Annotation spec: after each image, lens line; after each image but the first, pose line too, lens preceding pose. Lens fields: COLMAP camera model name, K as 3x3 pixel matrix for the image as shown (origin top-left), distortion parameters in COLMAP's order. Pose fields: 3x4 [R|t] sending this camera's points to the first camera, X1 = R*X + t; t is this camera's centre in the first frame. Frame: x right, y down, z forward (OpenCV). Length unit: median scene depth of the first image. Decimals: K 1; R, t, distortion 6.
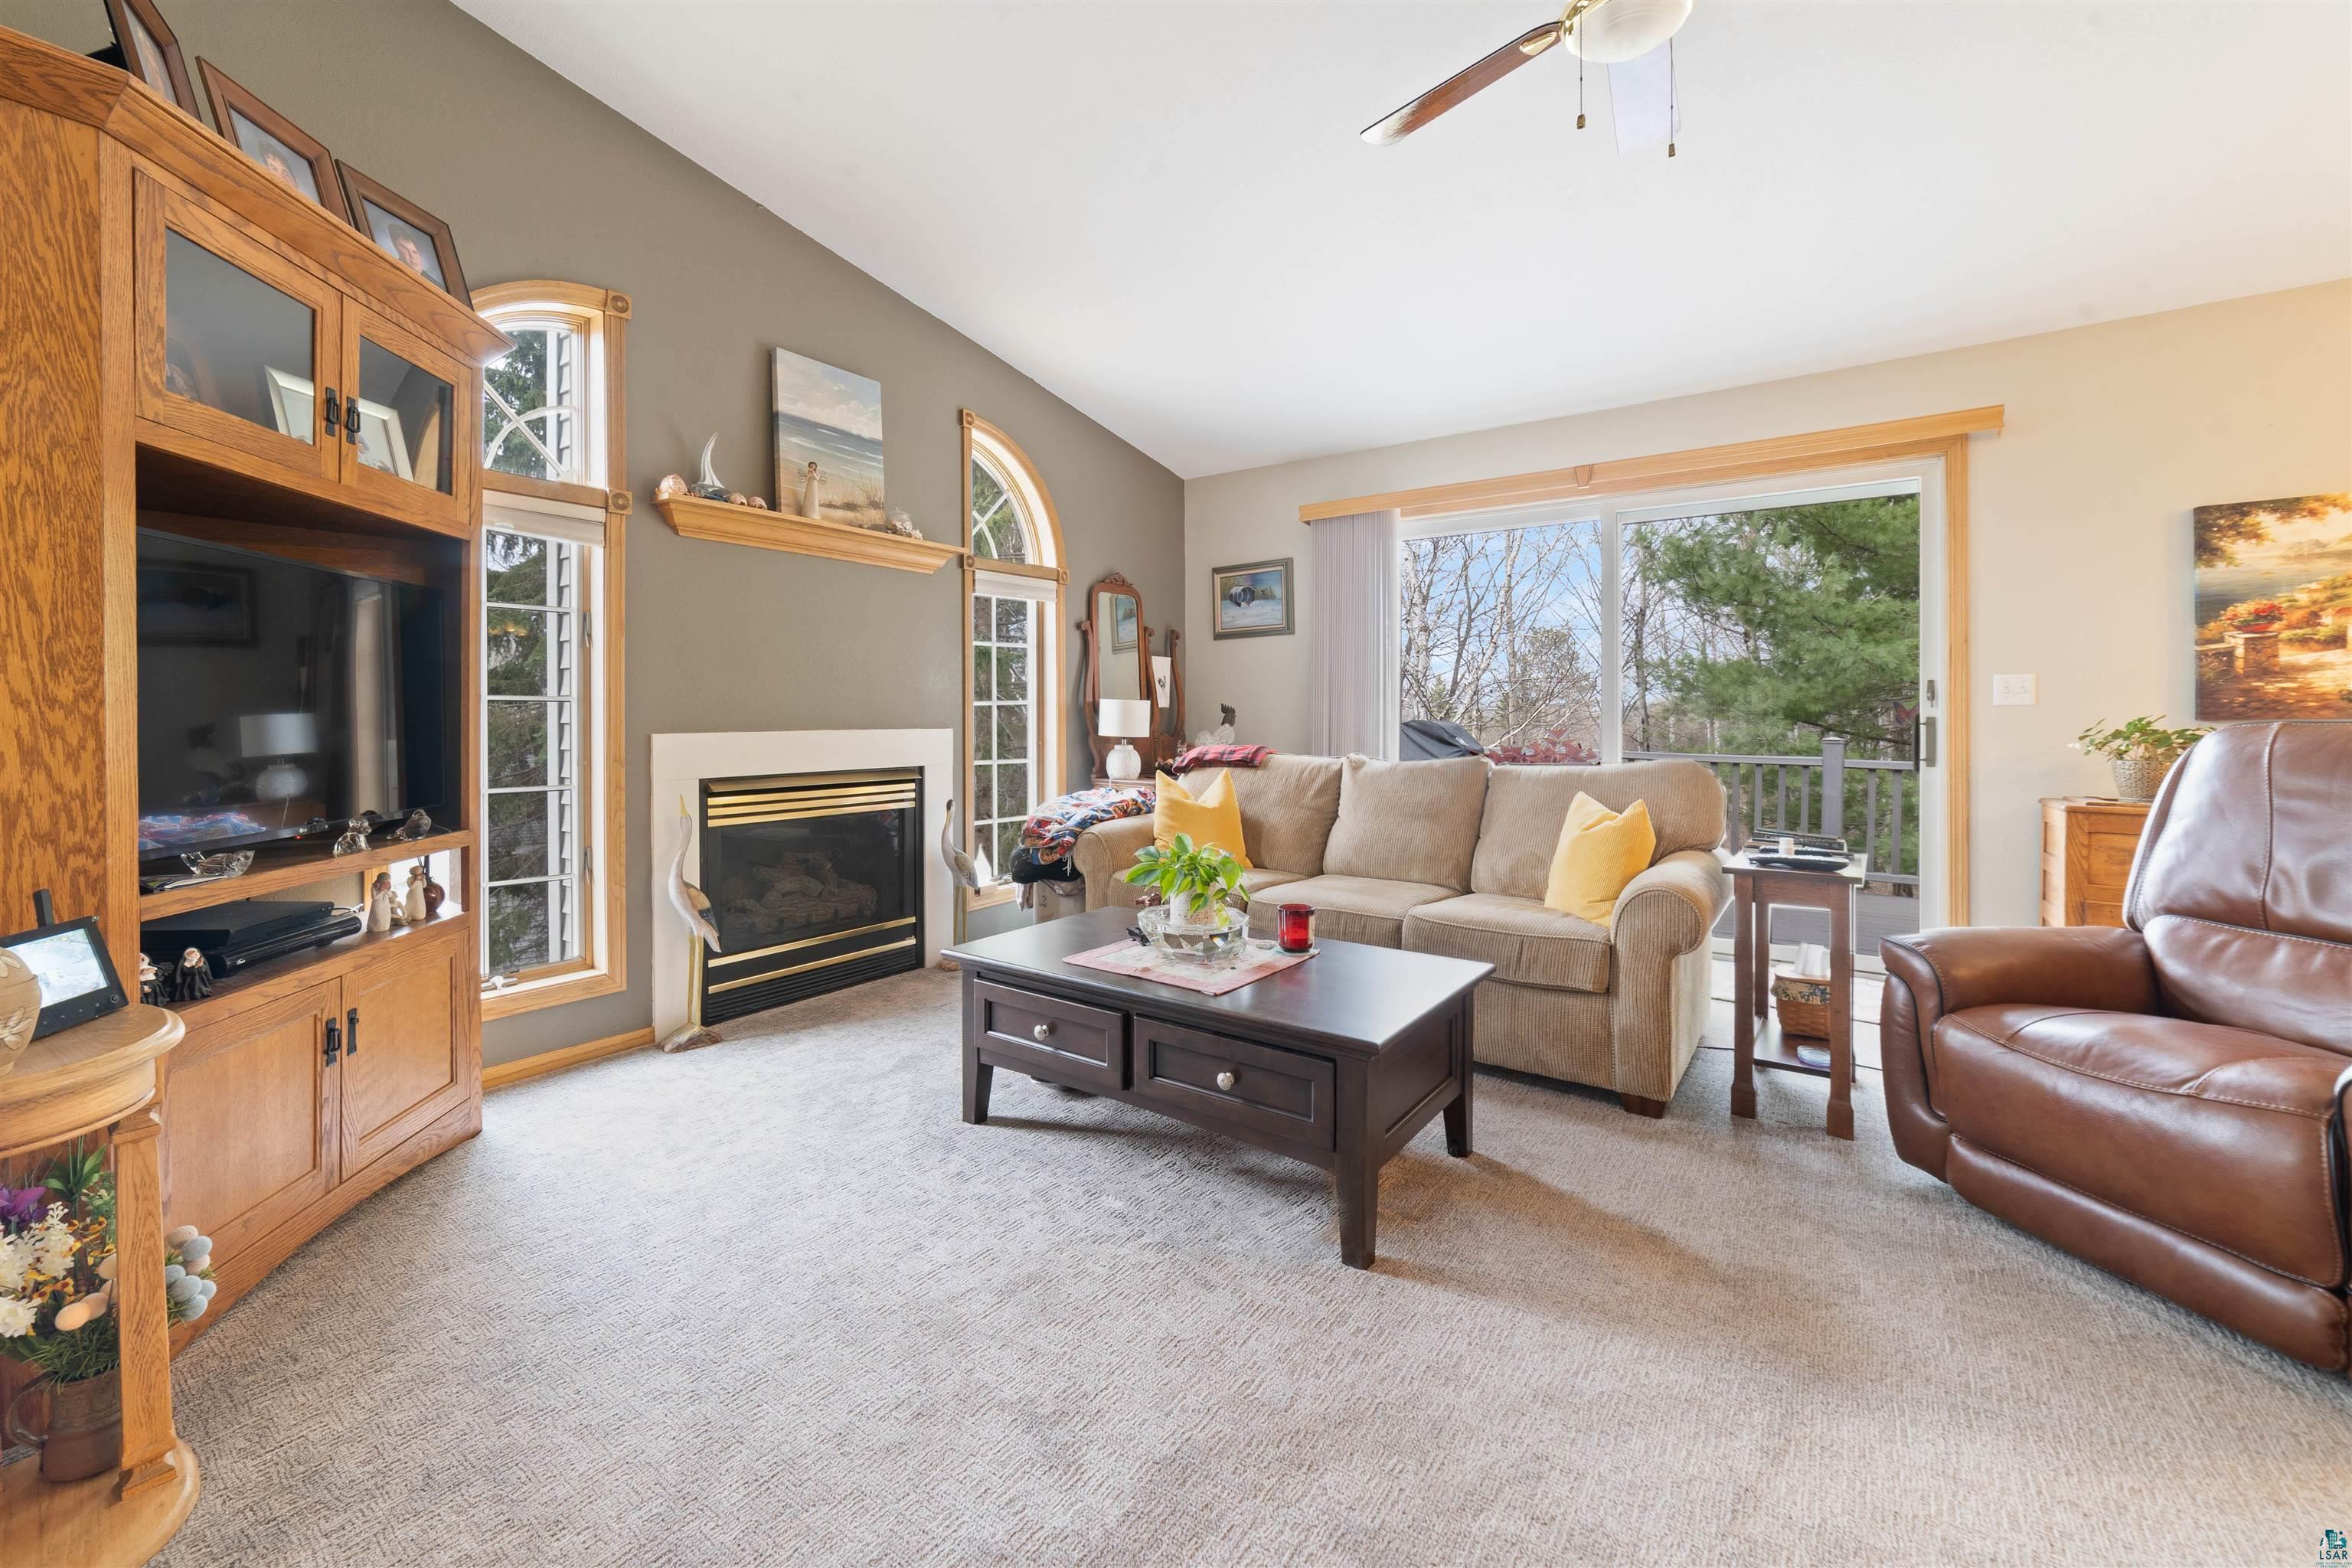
lens RADIAL K [[951.7, 0, 1151.7], [0, 951.7, 727.7], [0, 0, 1]] dist [-0.022683, 0.000824]
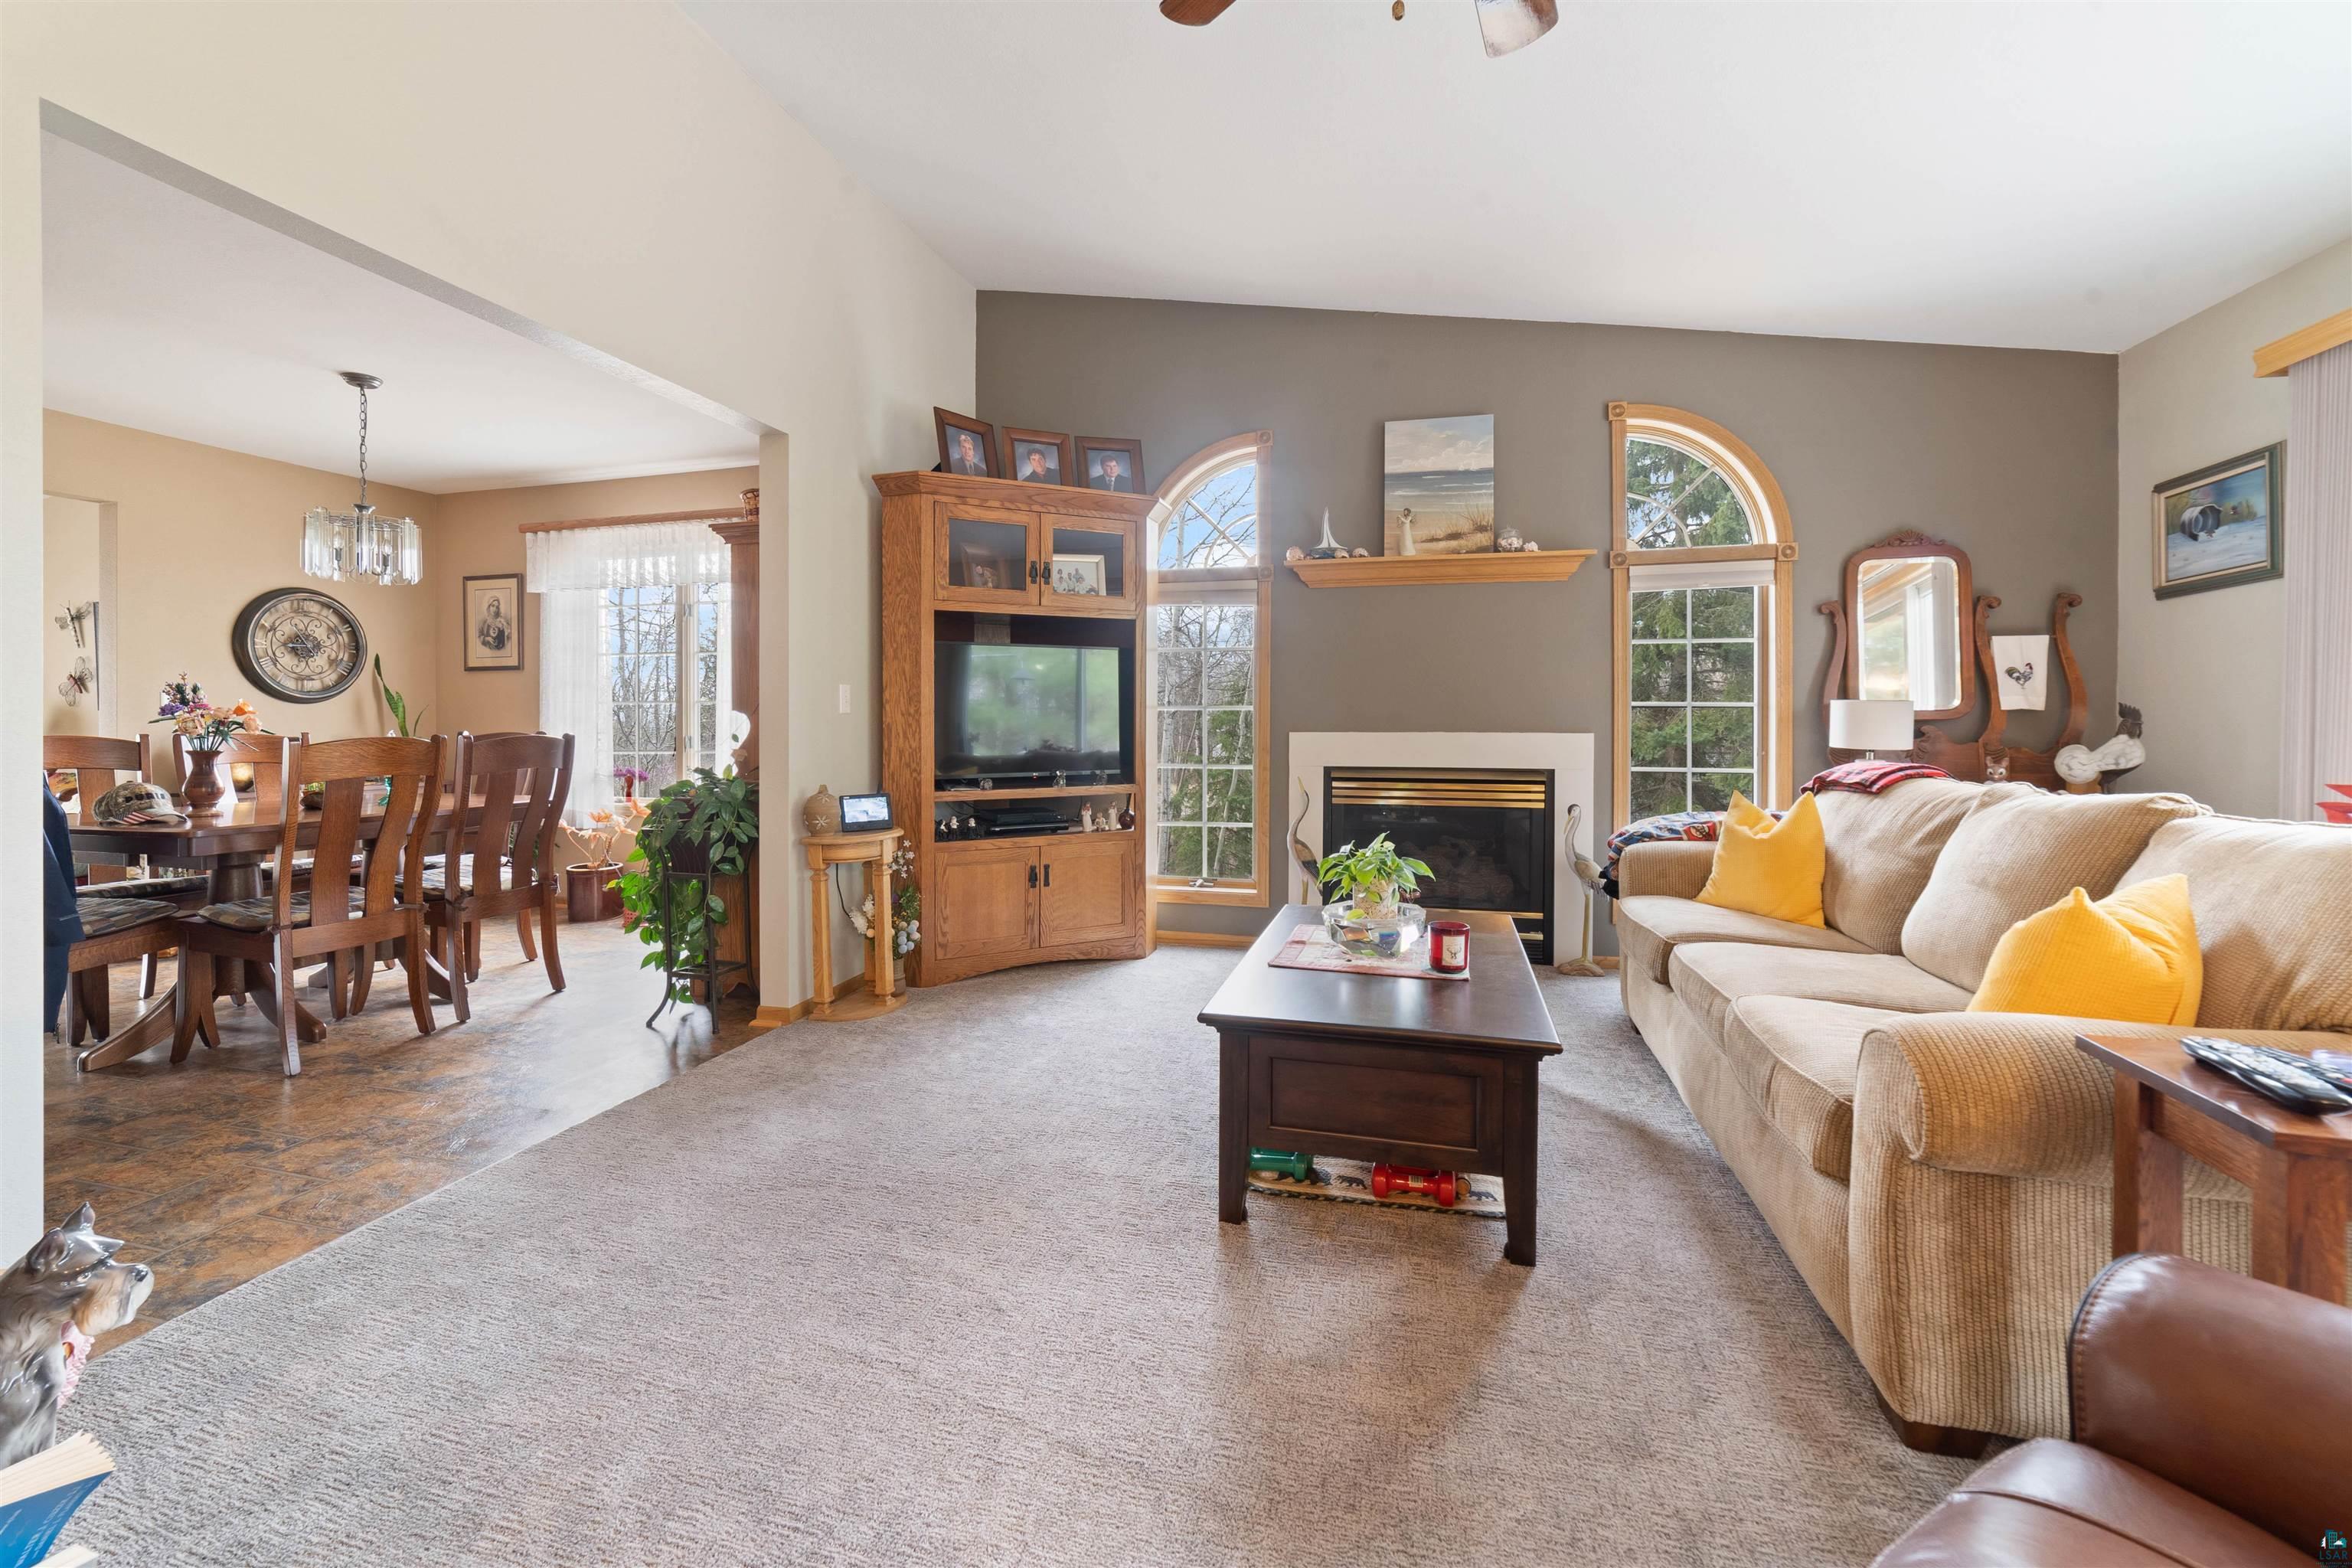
lens RADIAL K [[922.3, 0, 1144.7], [0, 922.3, 740.2], [0, 0, 1]] dist [-0.020125, 0.007595]
pose [[0.362567, 0.023945, -0.931650, 0.588574], [-0.012660, 0.999704, 0.020767, -0.006708], [0.931872, 0.004265, 0.362763, 0.257951]]
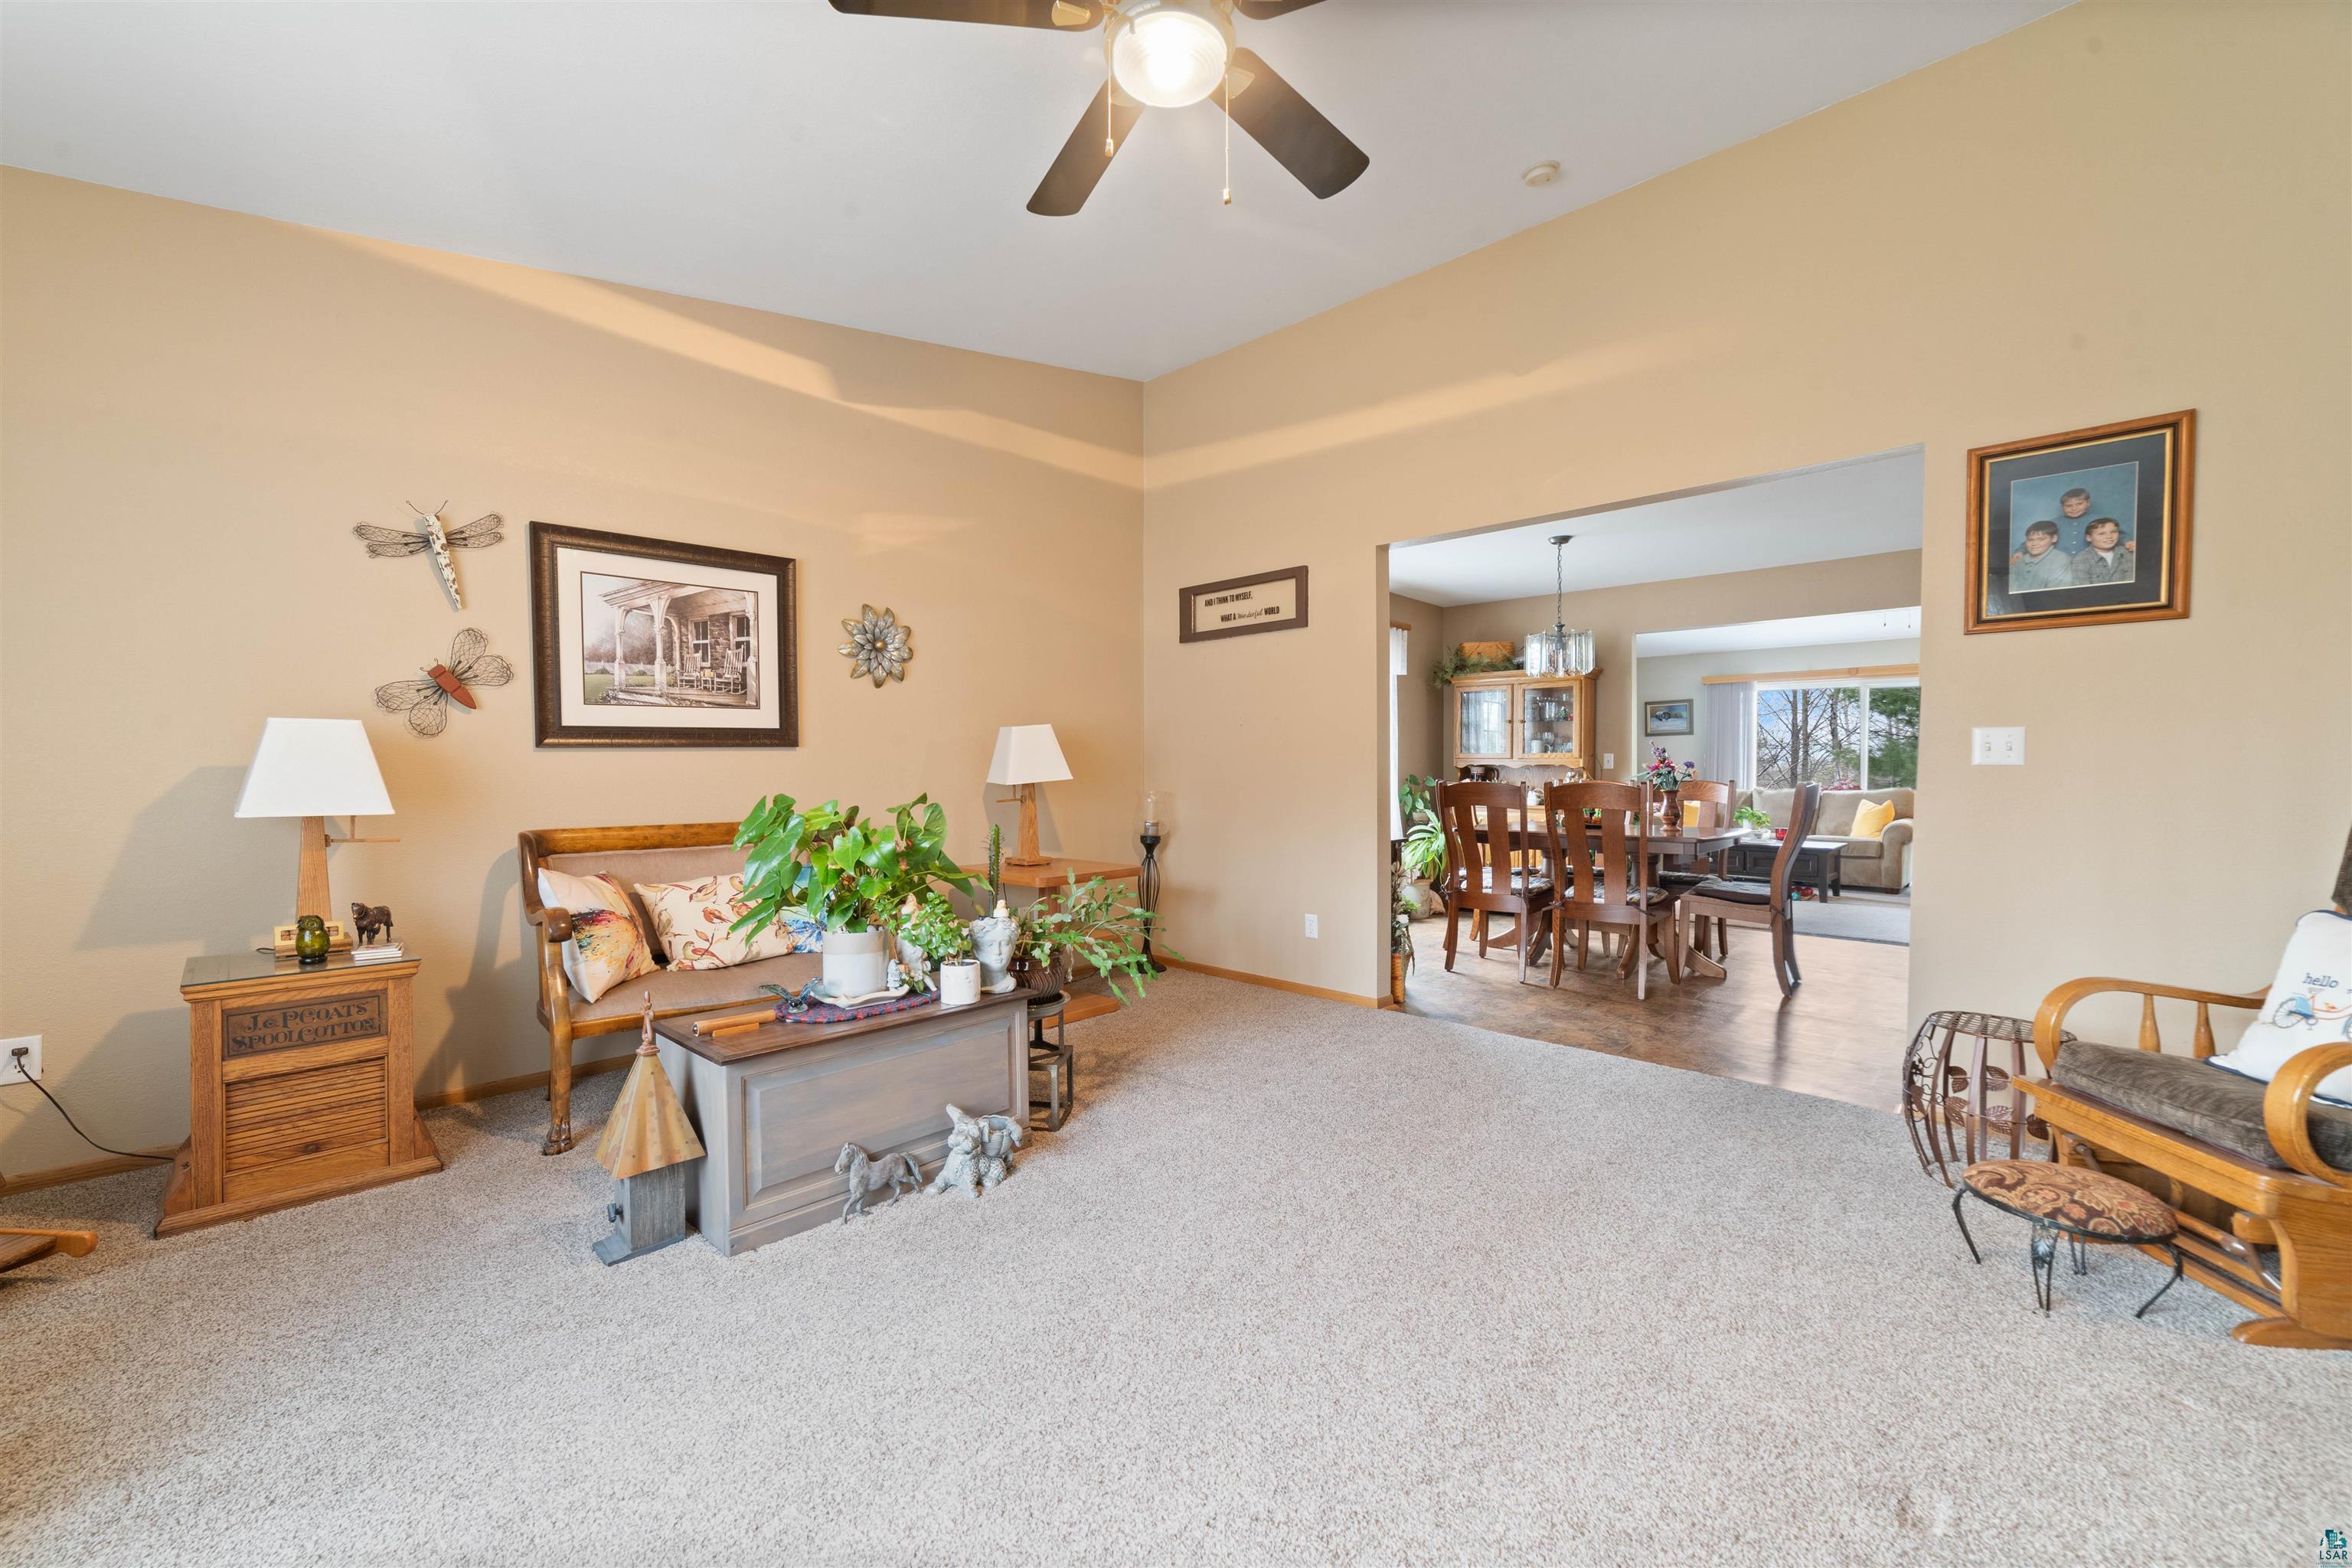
lens RADIAL K [[922.3, 0, 1160.9], [0, 922.3, 791.9], [0, 0, 1]] dist [-0.020125, 0.007595]
pose [[0.990006, 0.006969, -0.140851, -1.062318], [-0.006210, 0.999964, 0.005826, 0.034273], [0.140887, -0.004893, 0.990014, -1.713964]]
